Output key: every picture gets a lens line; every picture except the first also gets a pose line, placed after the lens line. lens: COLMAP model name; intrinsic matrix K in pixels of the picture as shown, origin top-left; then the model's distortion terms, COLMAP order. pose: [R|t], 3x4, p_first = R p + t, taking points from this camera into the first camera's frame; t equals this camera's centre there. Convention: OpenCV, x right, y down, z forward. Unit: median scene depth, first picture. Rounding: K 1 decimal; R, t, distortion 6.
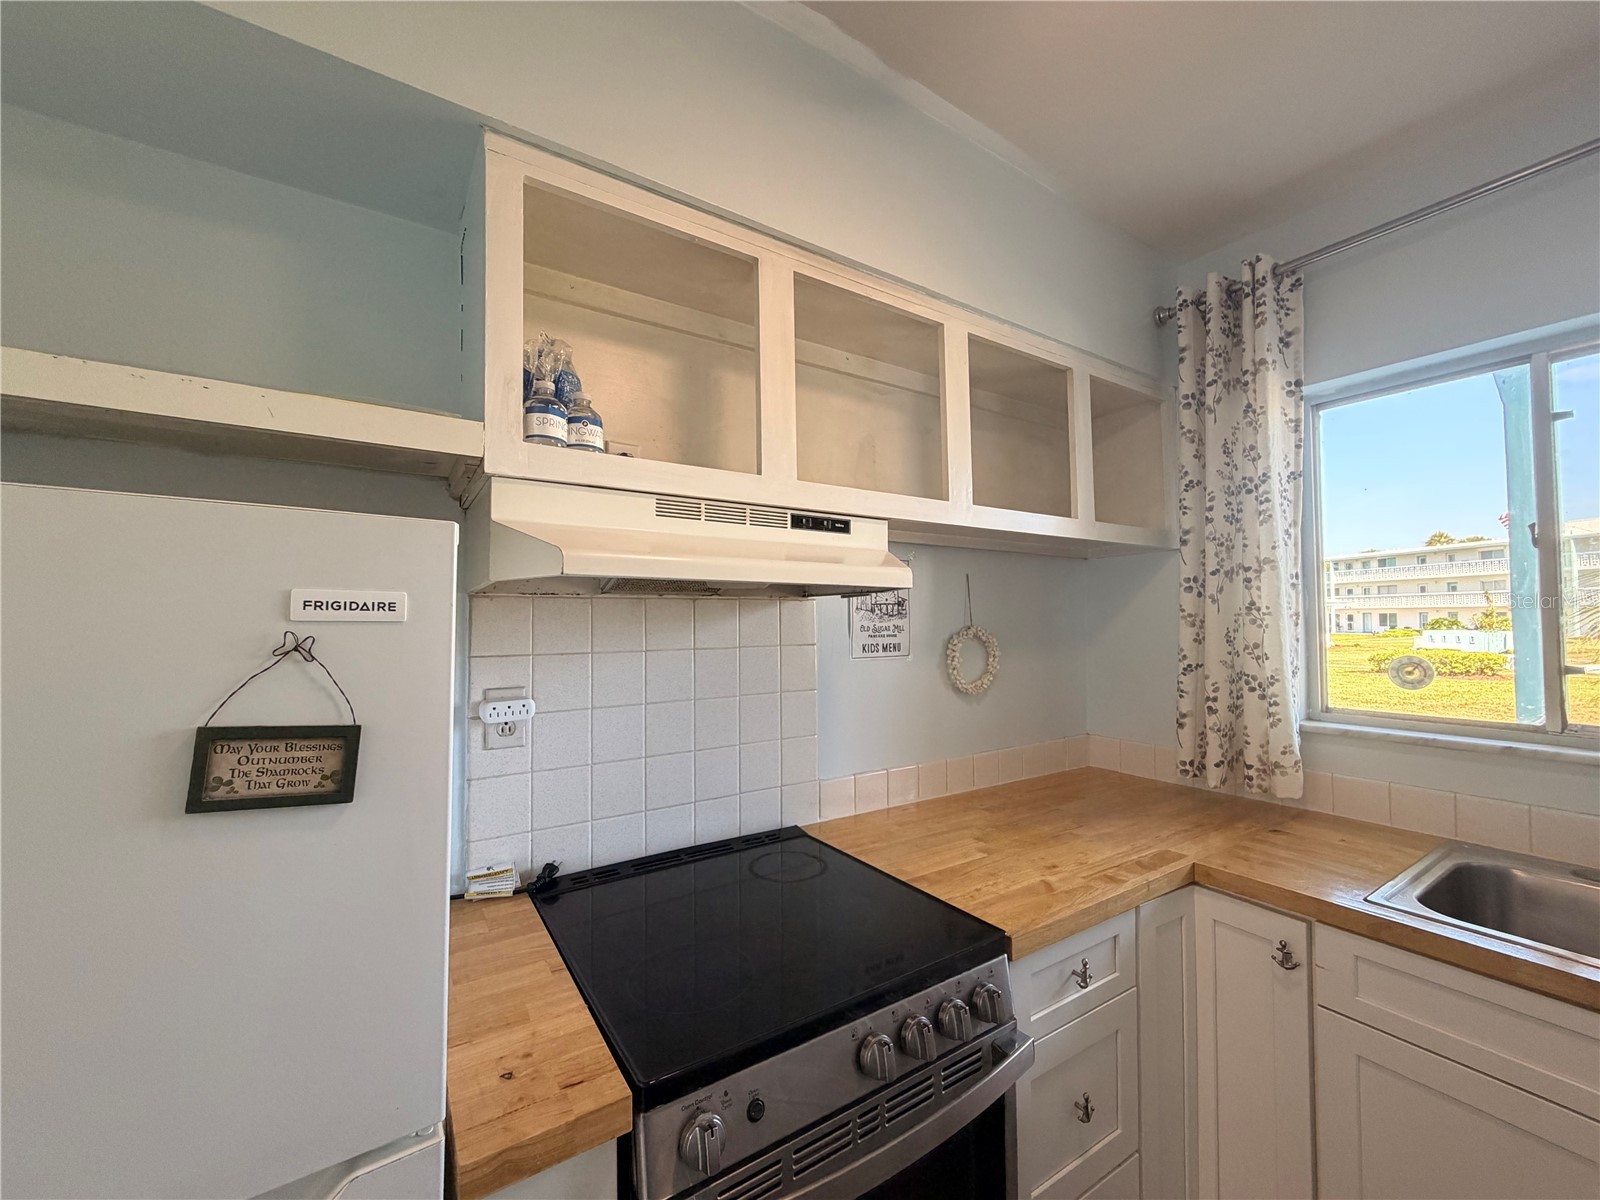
lens RADIAL K [[635.2, 0, 800.0], [0, 635.2, 600.0], [0, 0, 1]] dist [0.001005, 0.000245]
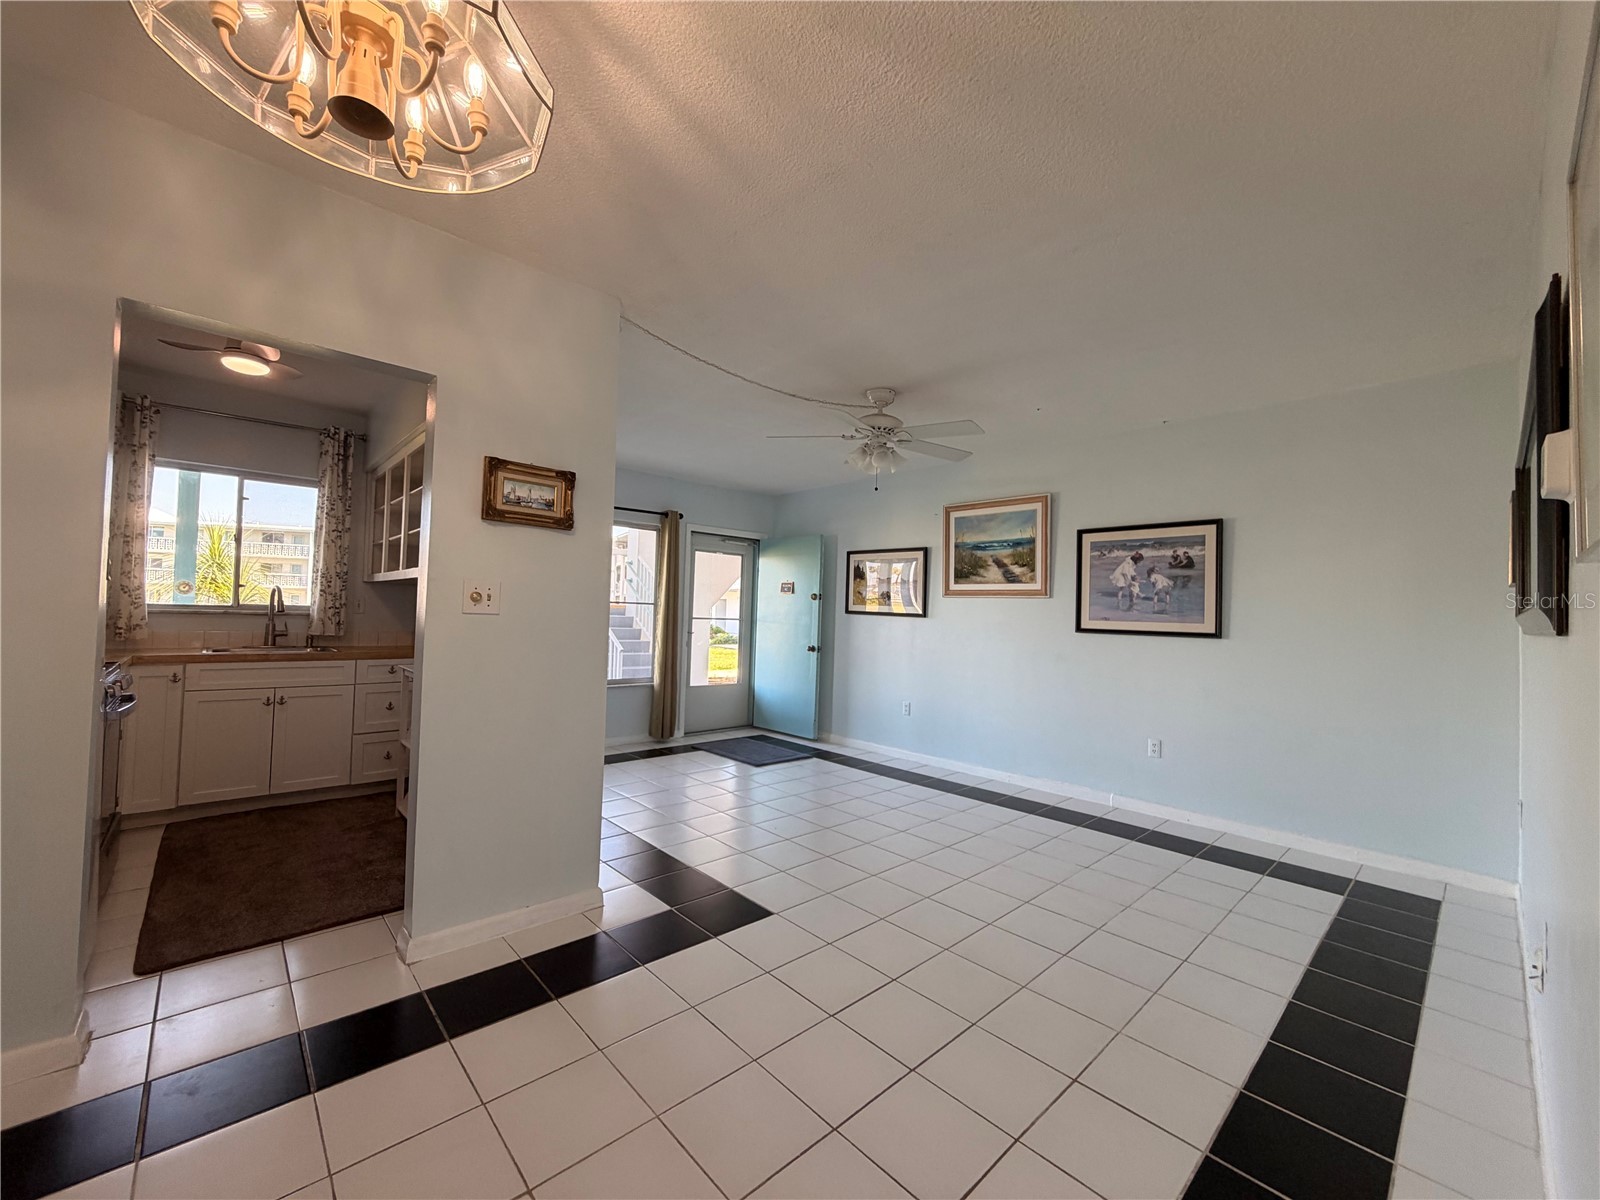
lens RADIAL K [[635.2, 0, 800.0], [0, 635.2, 600.0], [0, 0, 1]] dist [0.001005, 0.000245]
pose [[-0.170392, 0.022412, 0.985122, -2.068412], [-0.056174, 0.997895, -0.032419, 0.123728], [-0.983774, -0.060862, -0.168774, -1.020643]]
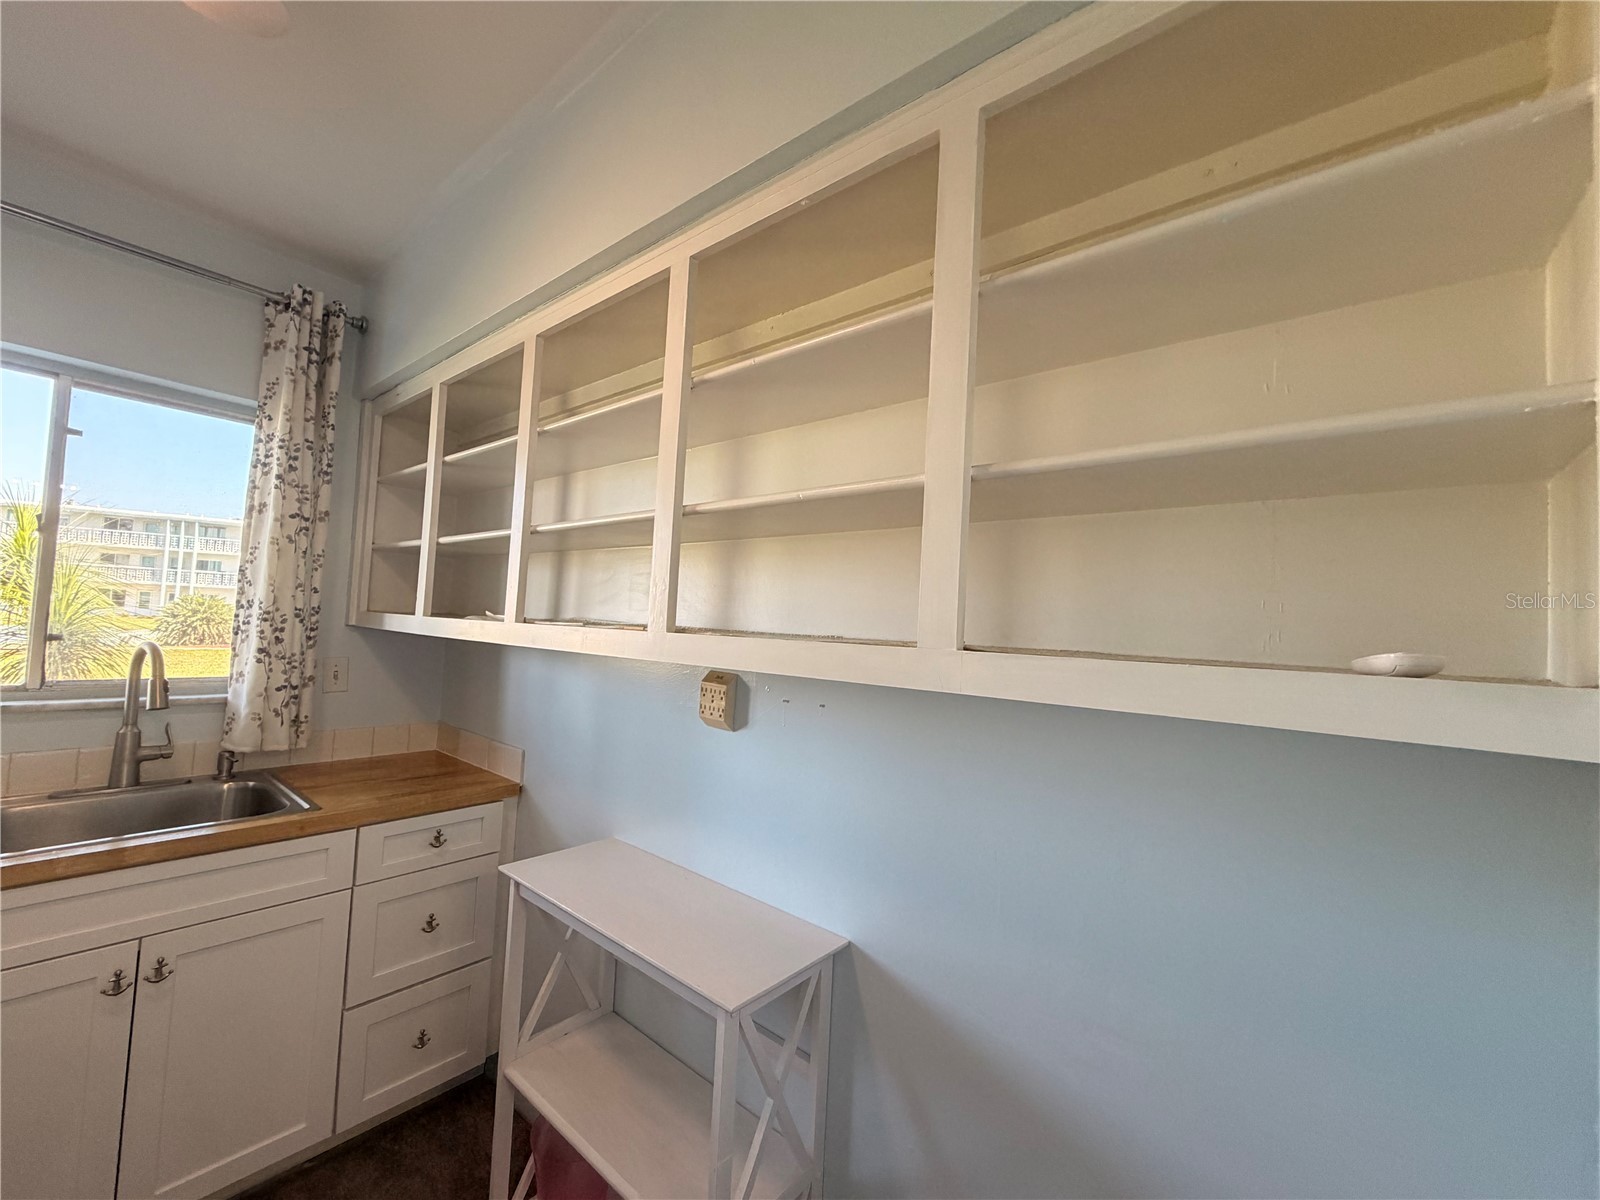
lens RADIAL K [[640.0, 0, 800.0], [0, 640.0, 600.0], [0, 0, 1]] dist [-0.000001, 0.000112]
pose [[-0.294900, 0.031080, 0.955023, -0.392657], [-0.075122, 0.995623, -0.055598, -0.001230], [-0.952571, -0.088139, -0.291275, -0.009309]]
